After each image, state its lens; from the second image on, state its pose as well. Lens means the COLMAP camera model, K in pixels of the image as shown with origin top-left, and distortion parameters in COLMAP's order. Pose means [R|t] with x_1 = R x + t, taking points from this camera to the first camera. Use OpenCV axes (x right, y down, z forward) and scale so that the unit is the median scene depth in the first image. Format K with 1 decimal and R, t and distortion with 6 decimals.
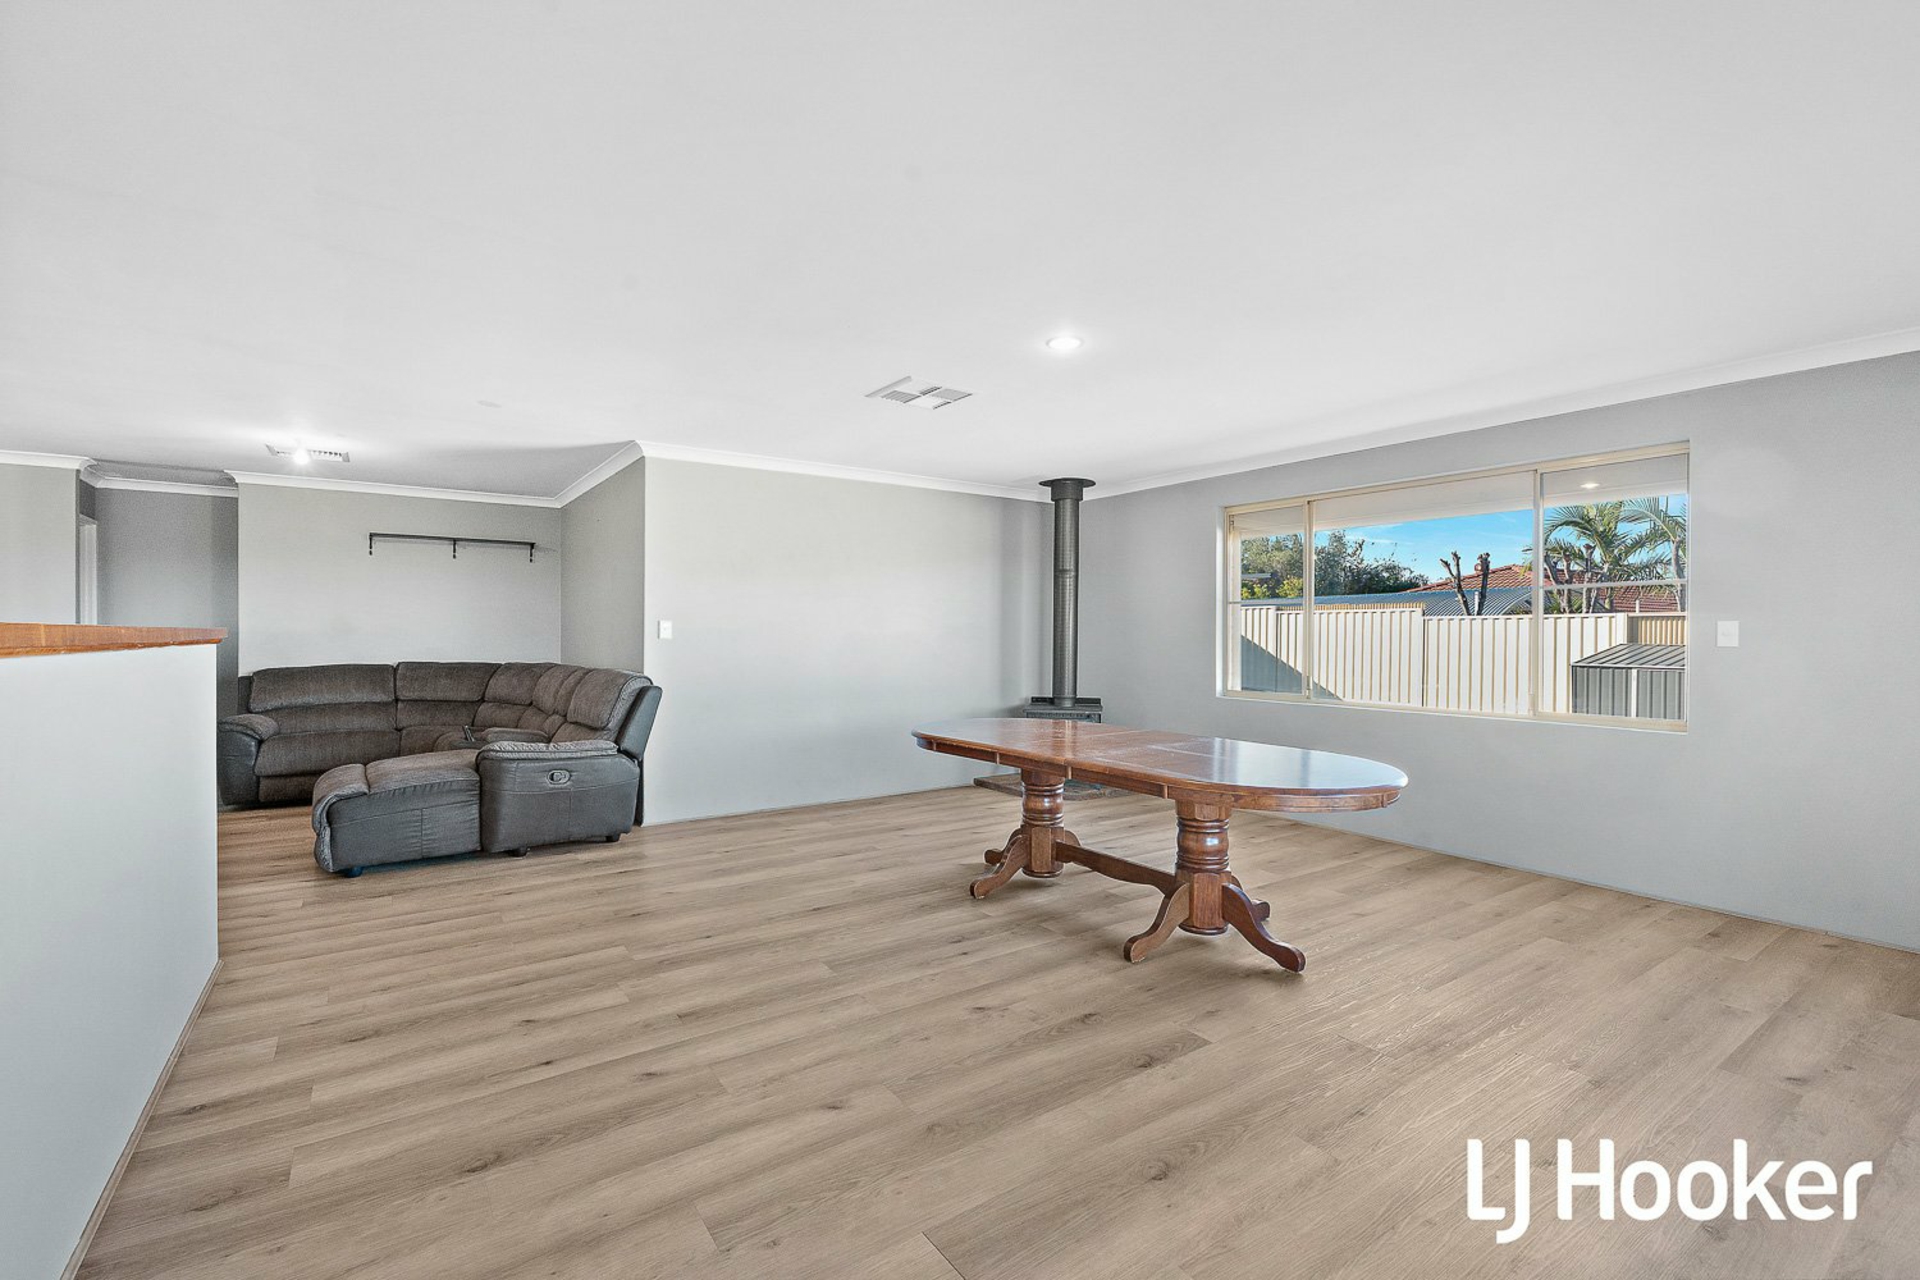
lens RADIAL K [[841.2, 0, 972.8], [0, 841.2, 645.4], [0, 0, 1]] dist [-0.006771, 0.000544]
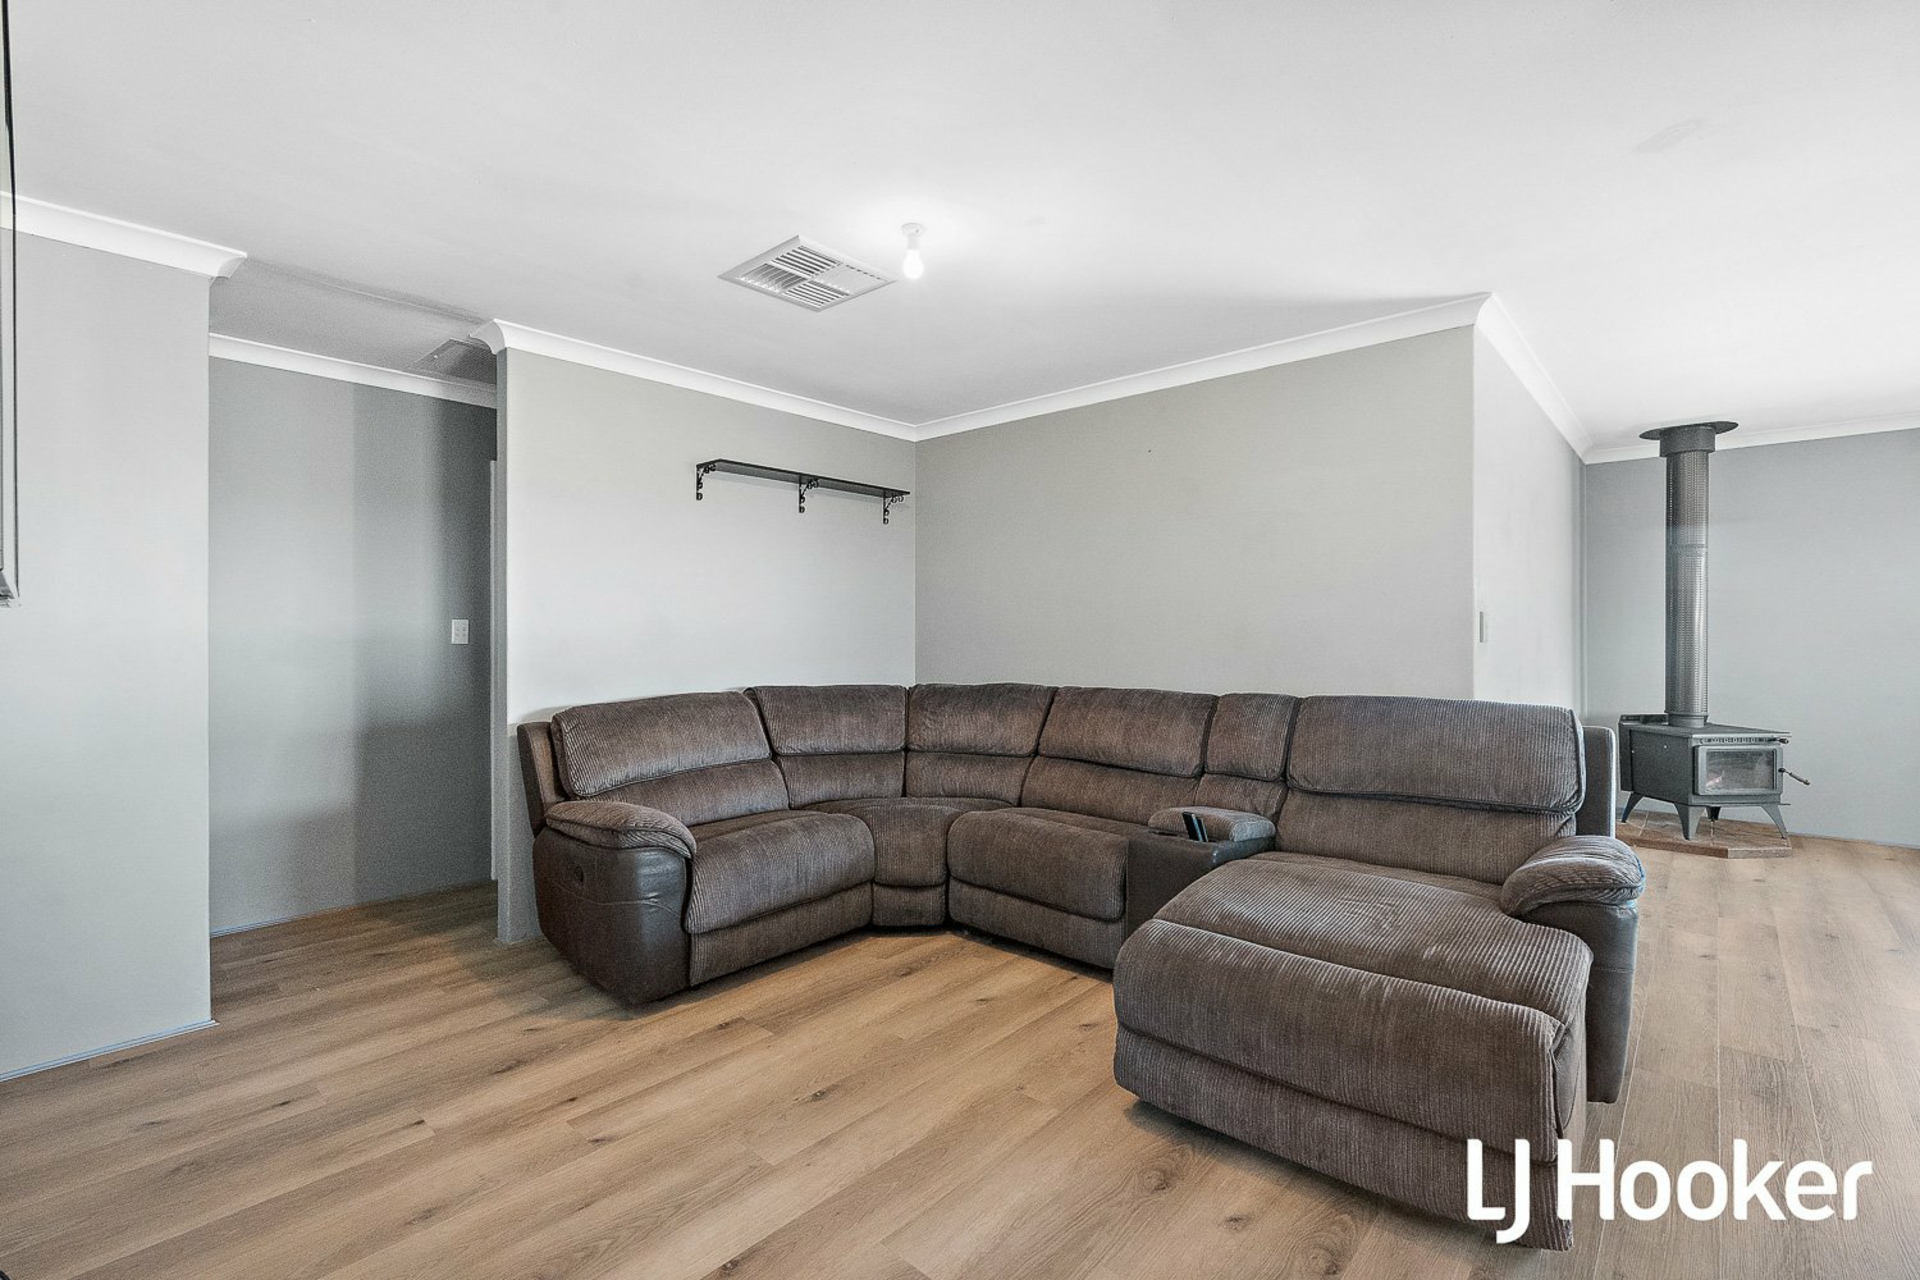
lens RADIAL K [[841.2, 0, 944.0], [0, 841.2, 642.4], [0, 0, 1]] dist [-0.006771, 0.000544]
pose [[0.976910, -0.003791, 0.213620, -1.442577], [0.003396, 0.999992, 0.002216, -0.023516], [-0.213626, -0.001440, 0.976914, 0.873099]]
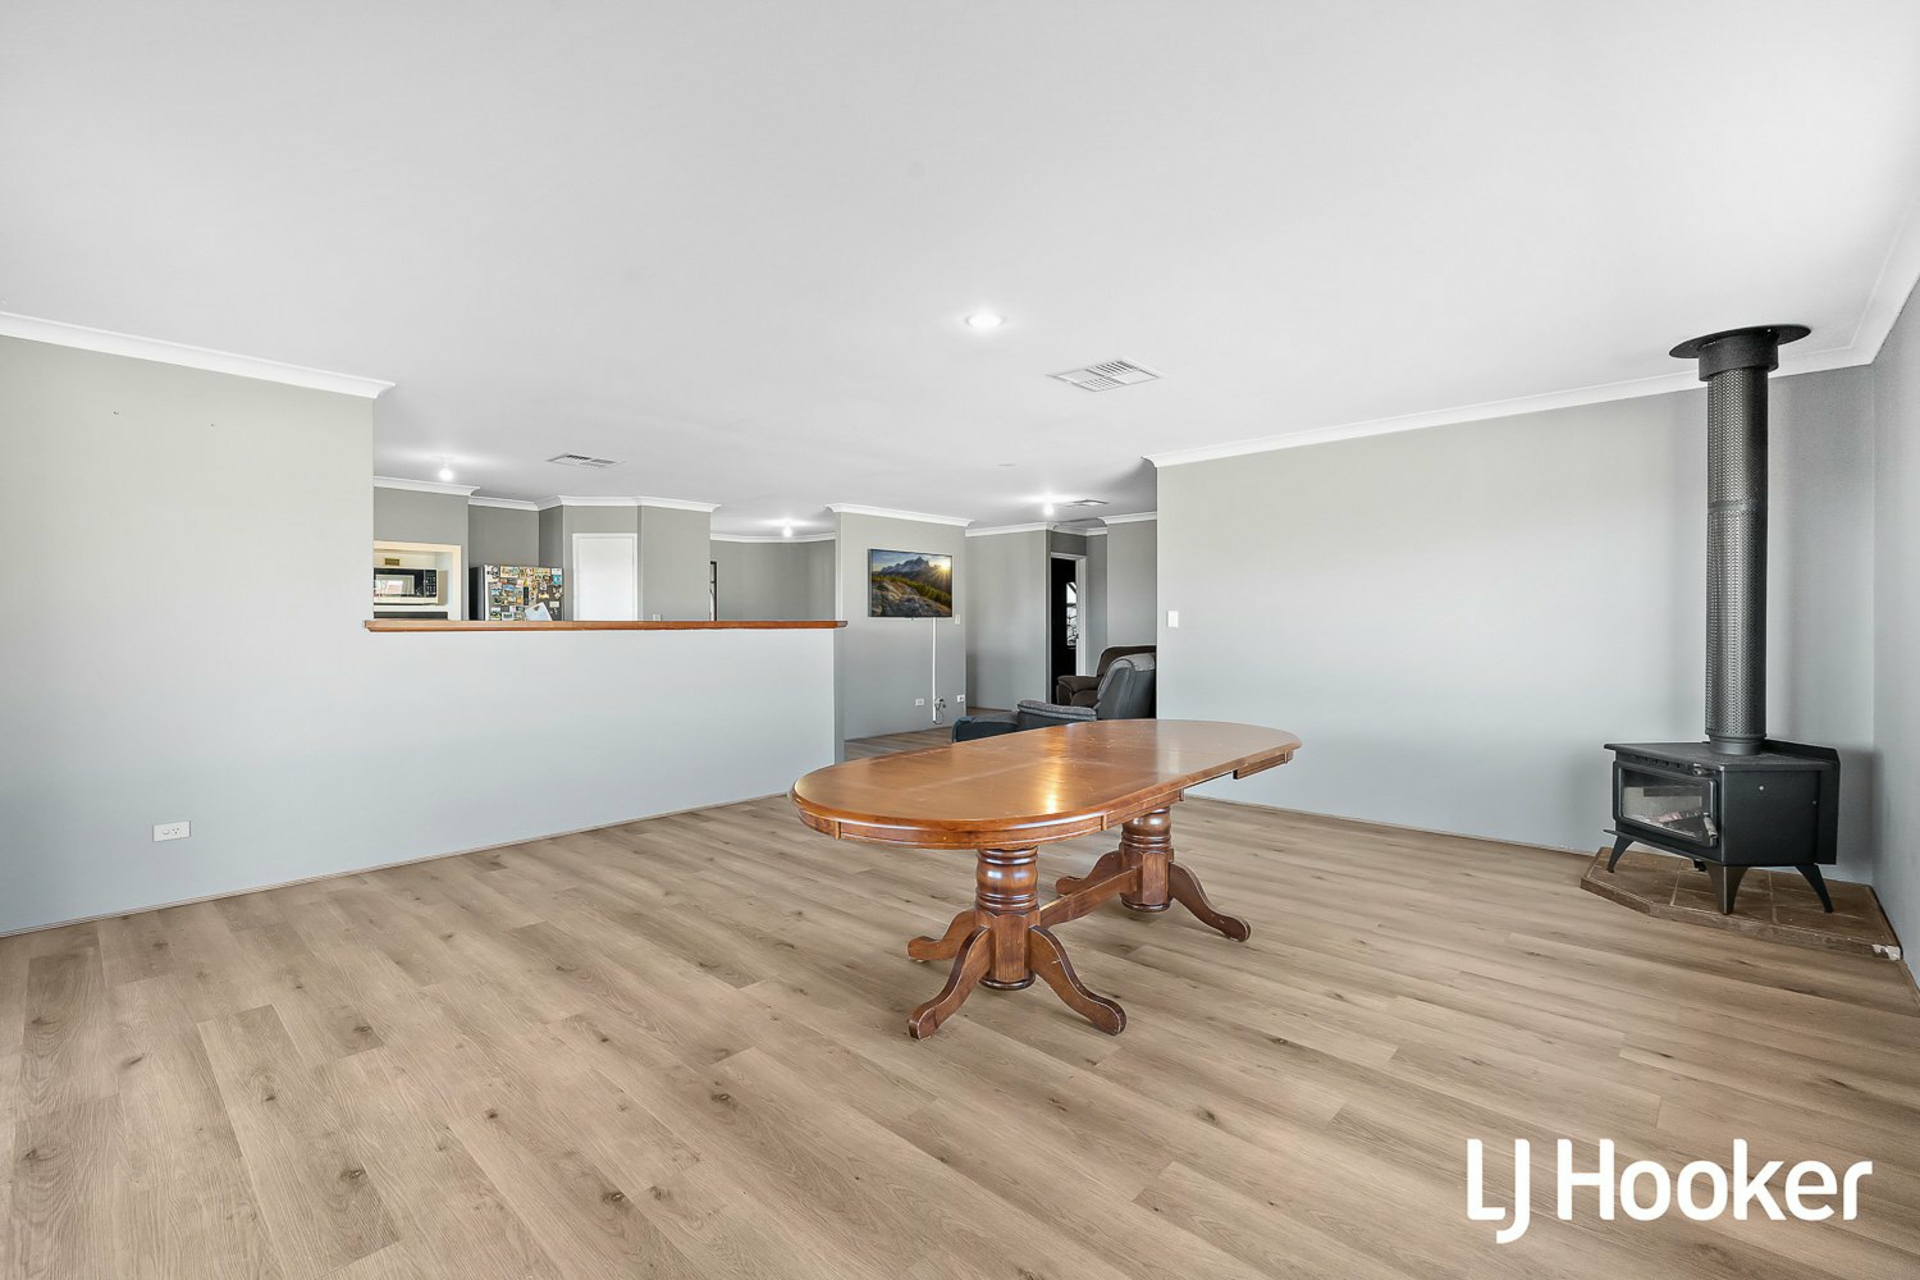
lens RADIAL K [[841.2, 0, 948.0], [0, 841.2, 624.0], [0, 0, 1]] dist [-0.006771, 0.000544]
pose [[0.203311, -0.000849, -0.979114, 1.139155], [-0.009003, 0.999956, -0.002736, -0.010654], [0.979073, 0.009371, 0.203294, 0.822981]]
